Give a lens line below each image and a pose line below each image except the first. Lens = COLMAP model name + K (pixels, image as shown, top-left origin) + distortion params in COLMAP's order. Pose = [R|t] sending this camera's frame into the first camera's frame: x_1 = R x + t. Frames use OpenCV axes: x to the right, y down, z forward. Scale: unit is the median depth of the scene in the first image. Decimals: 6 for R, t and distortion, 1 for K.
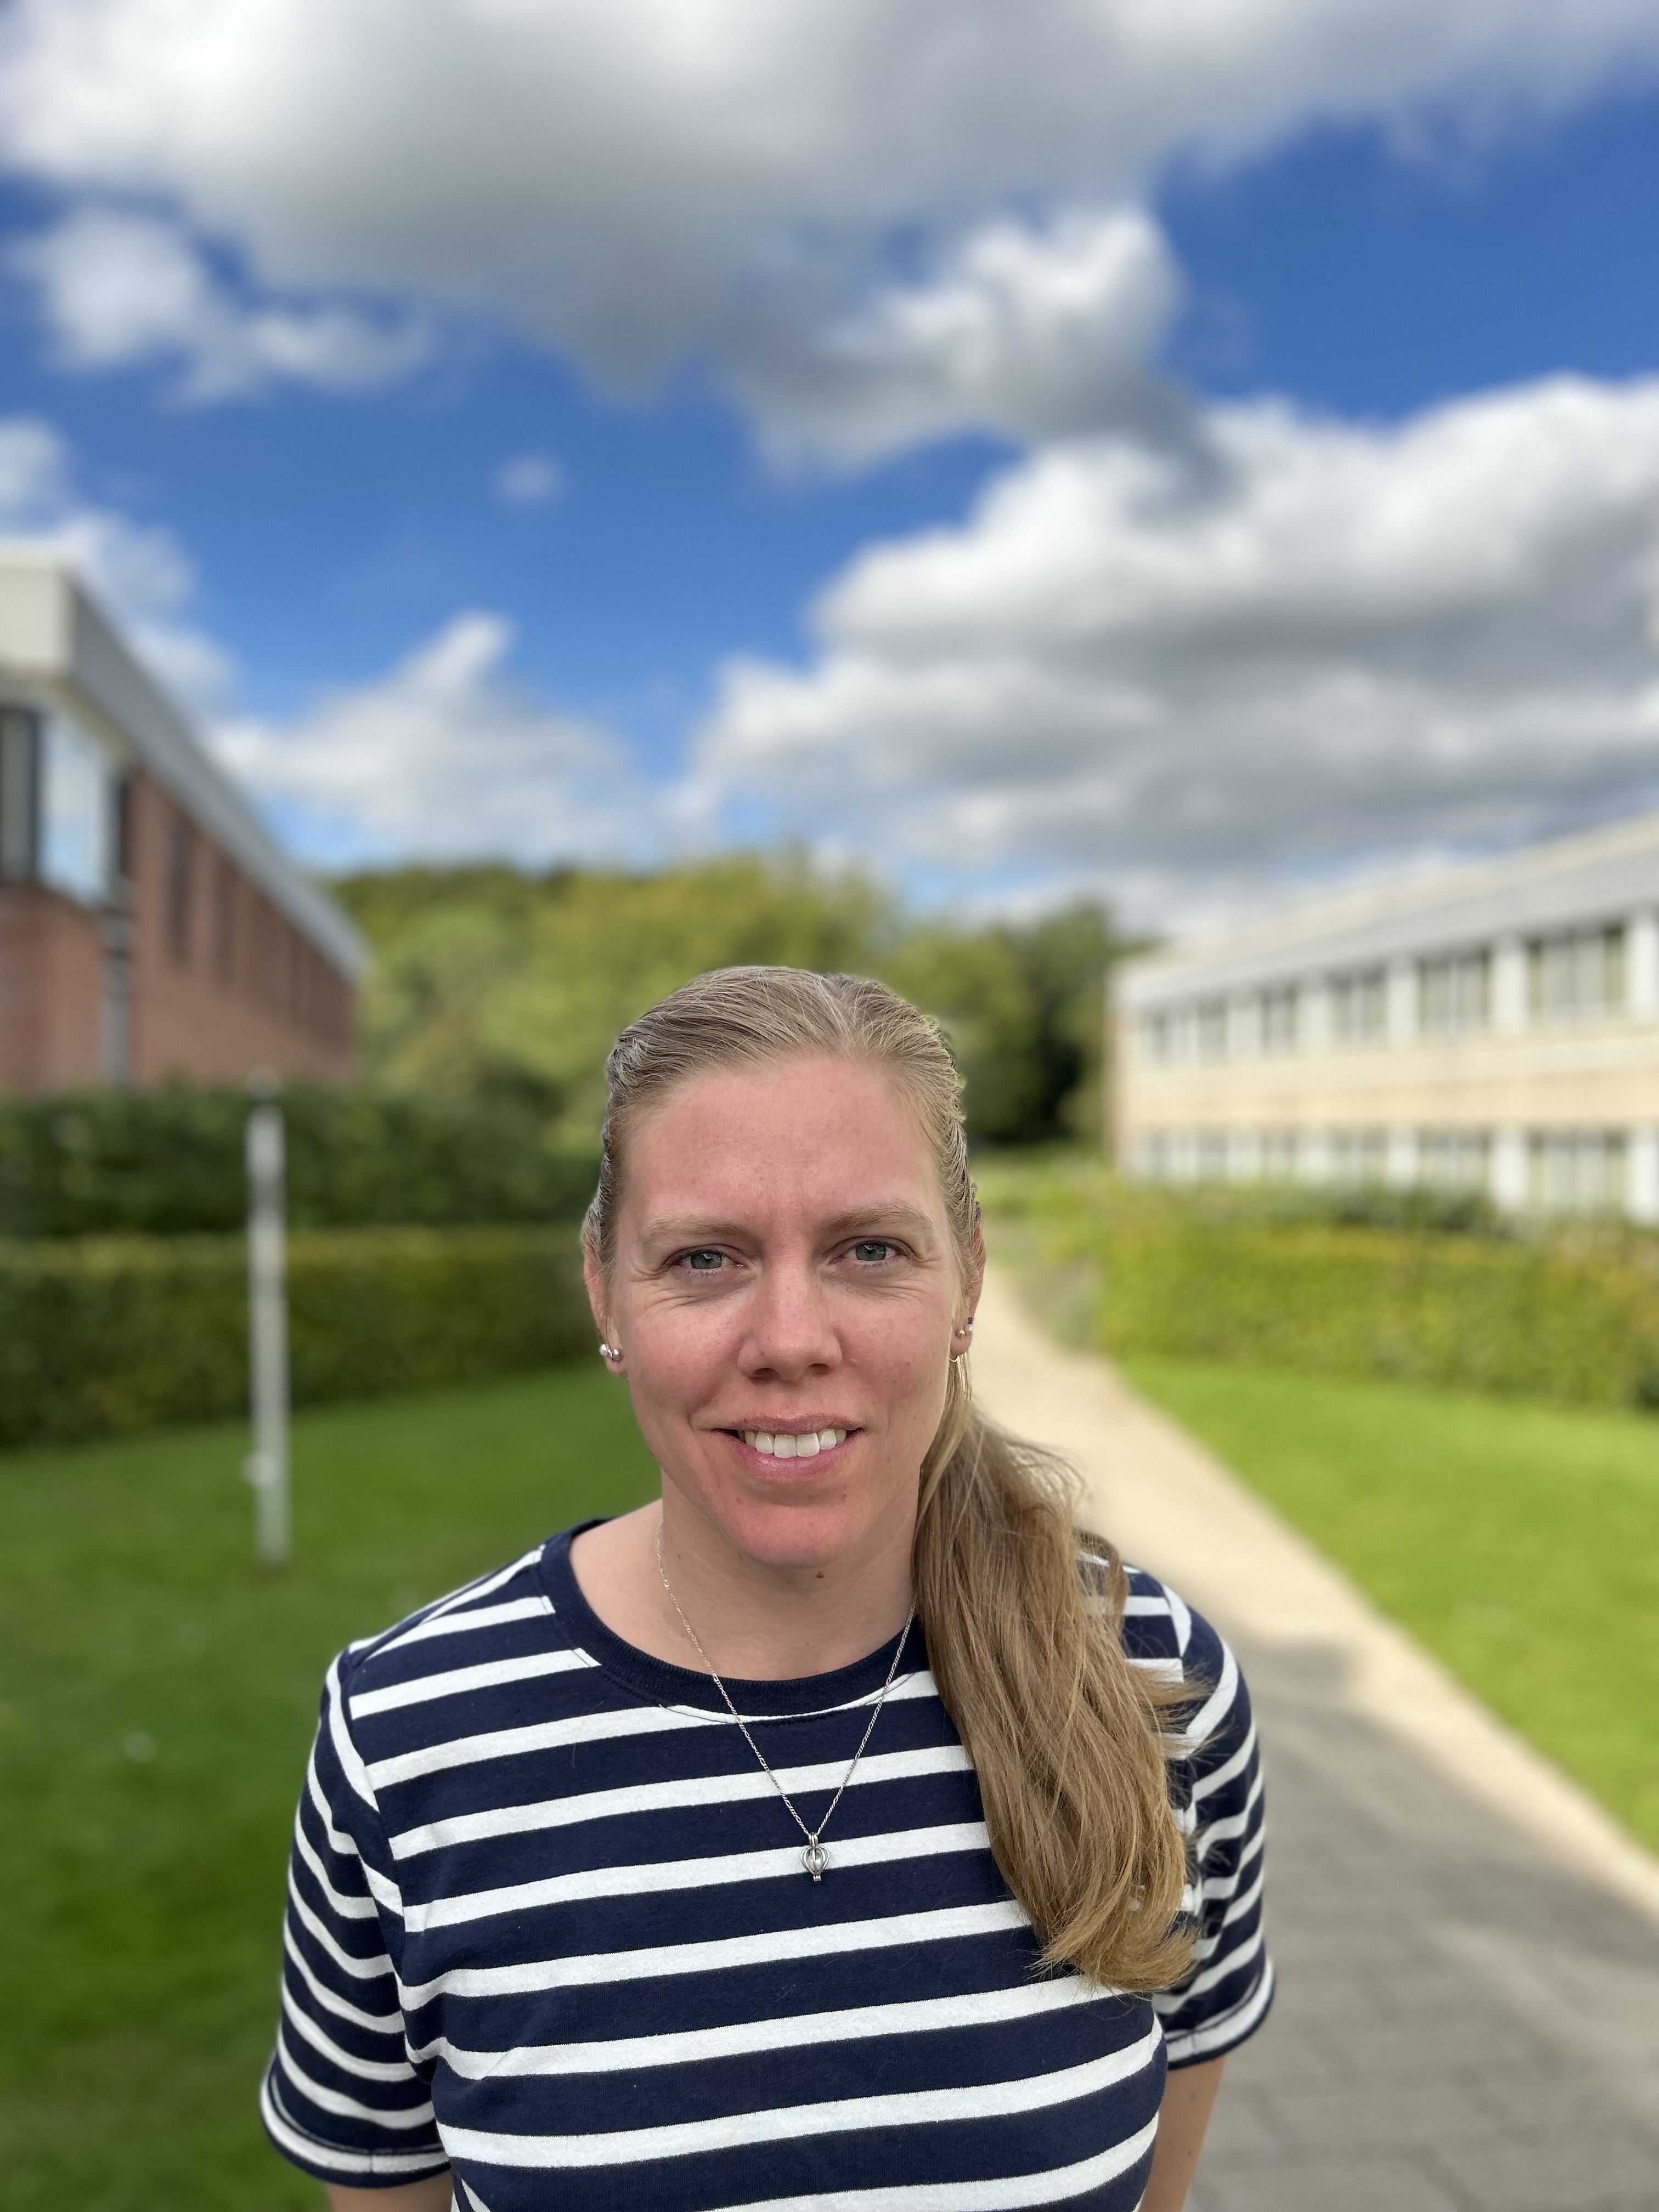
lens RADIAL K [[1681.2, 0, 835.8], [0, 1681.2, 1087.5], [0, 0, 1]] dist [0.055398, 0.002371]
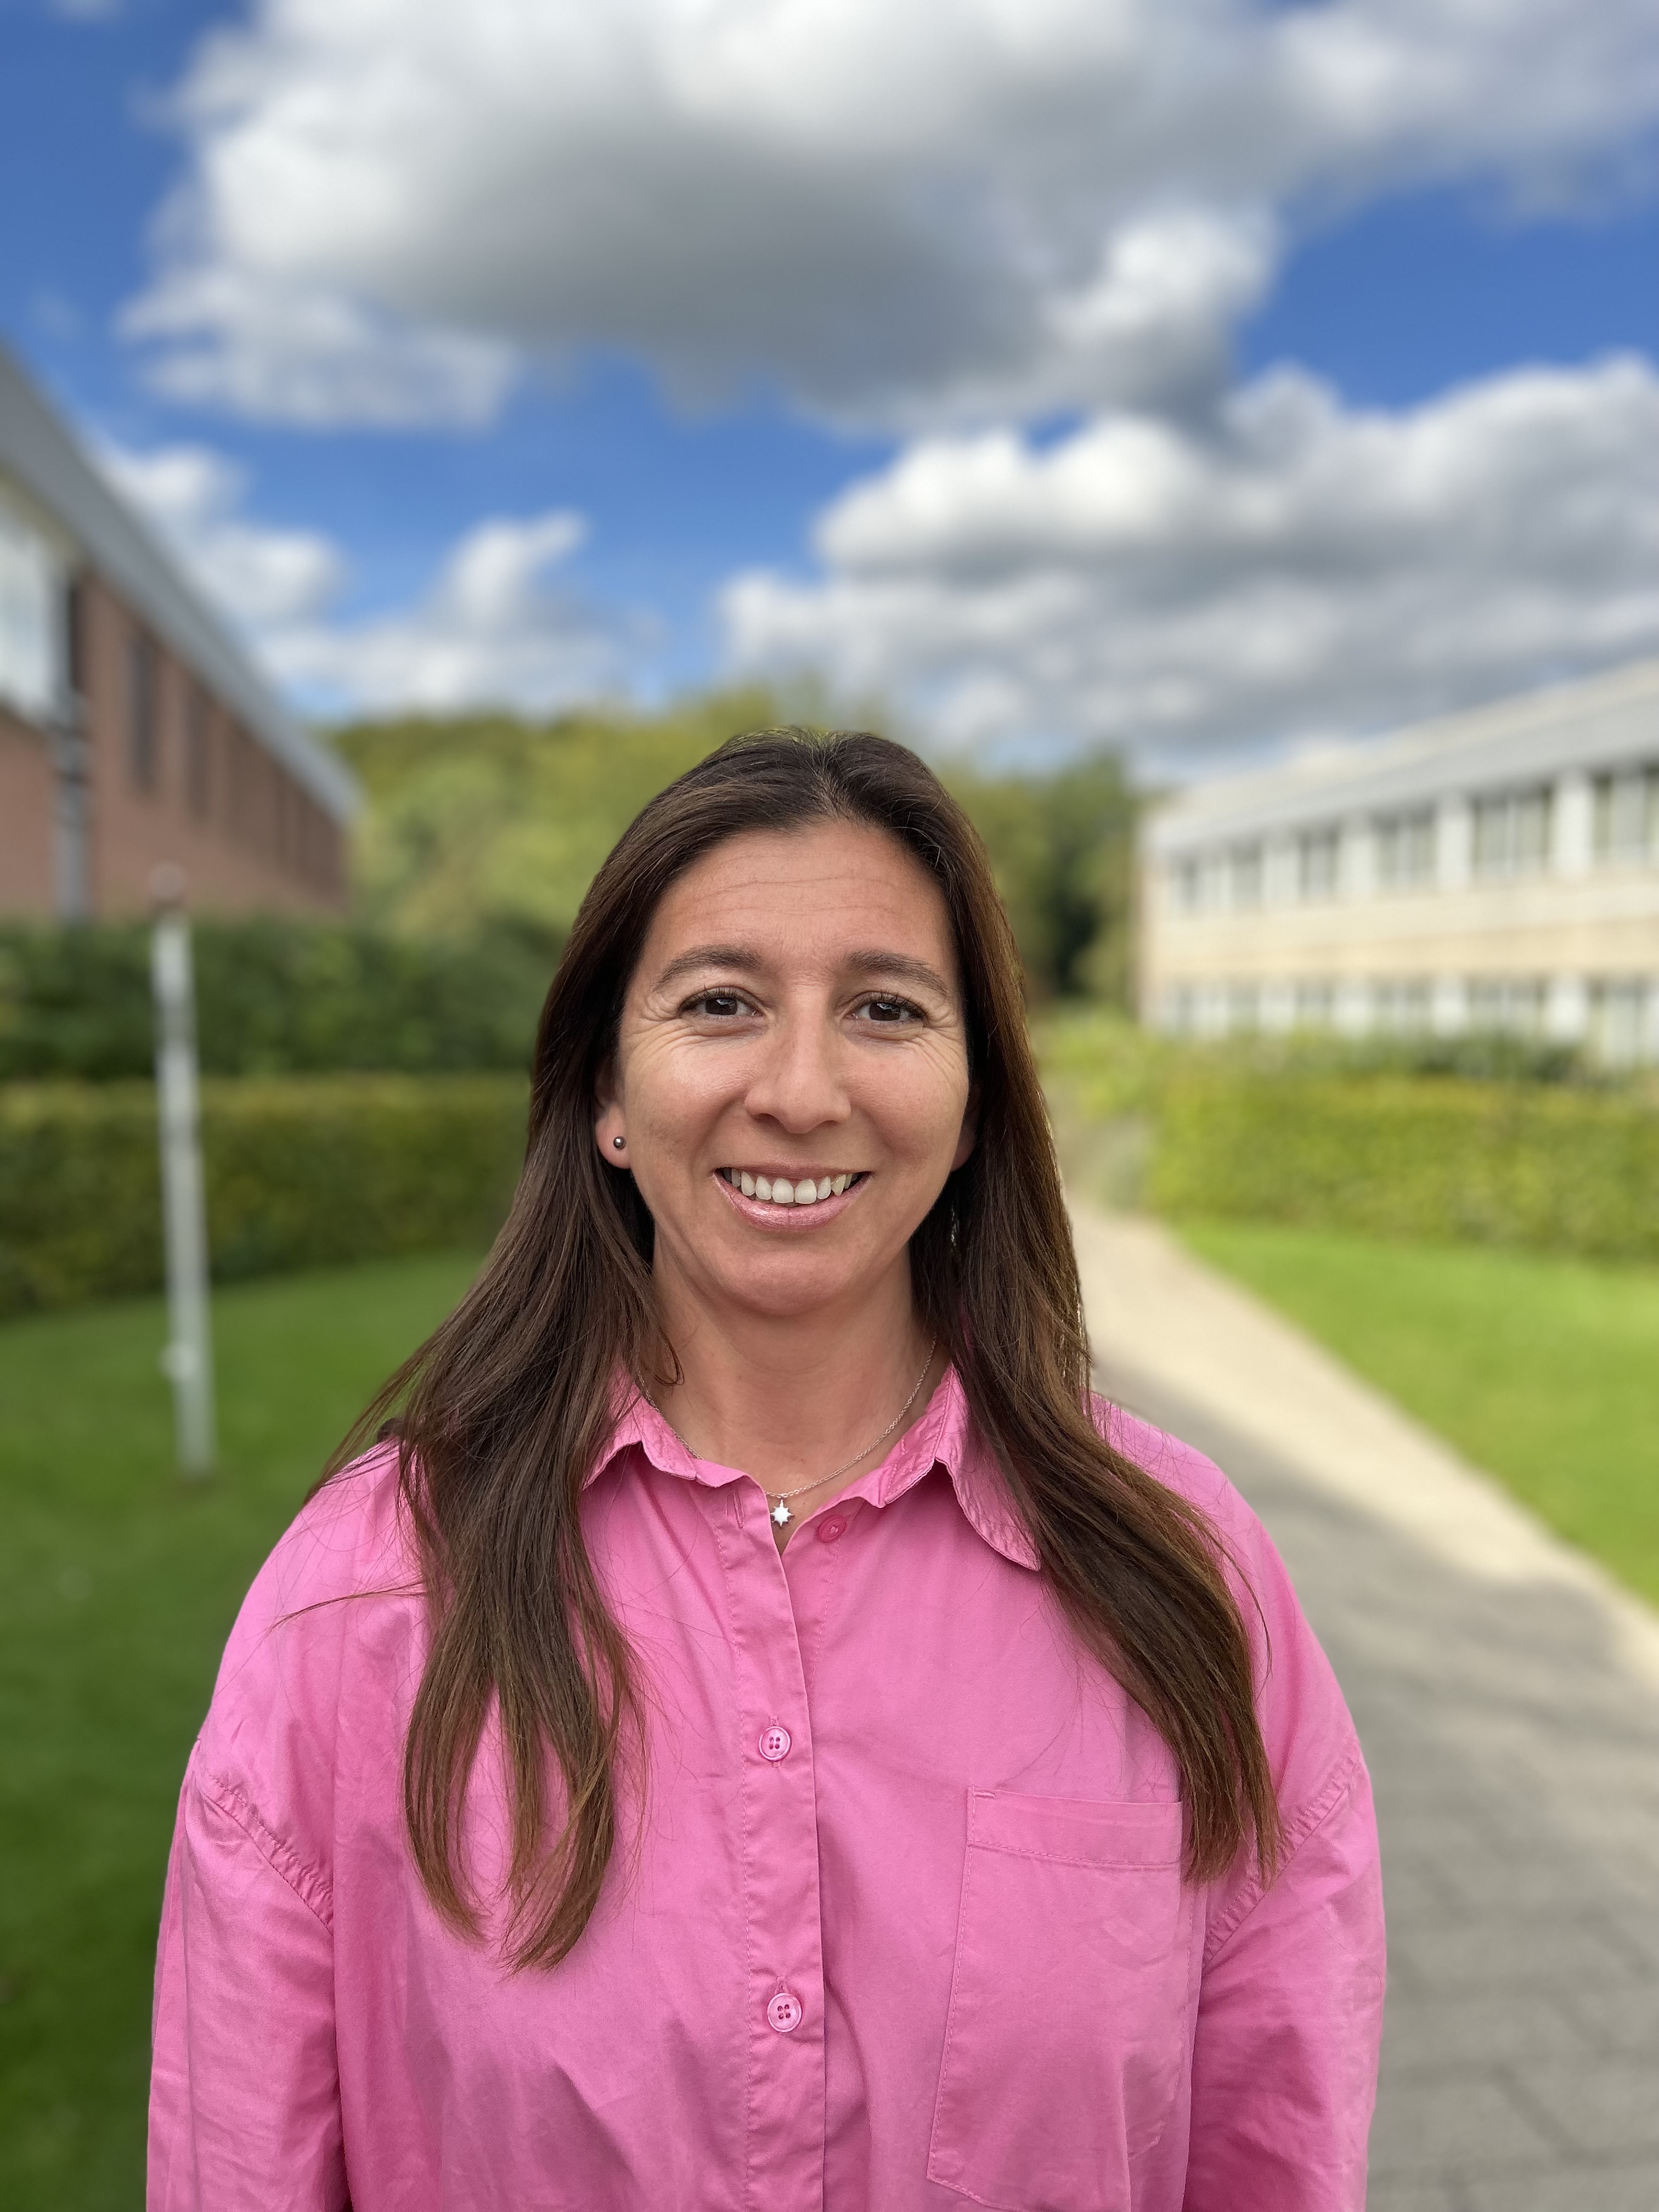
lens RADIAL K [[1681.2, 0, 839.8], [0, 1681.2, 1101.5], [0, 0, 1]] dist [0.055398, 0.002371]
pose [[0.999996, 0.001629, -0.002282, -0.010851], [-0.001411, 0.995703, 0.092594, 0.013446], [0.002423, -0.092590, 0.995701, 0.106402]]
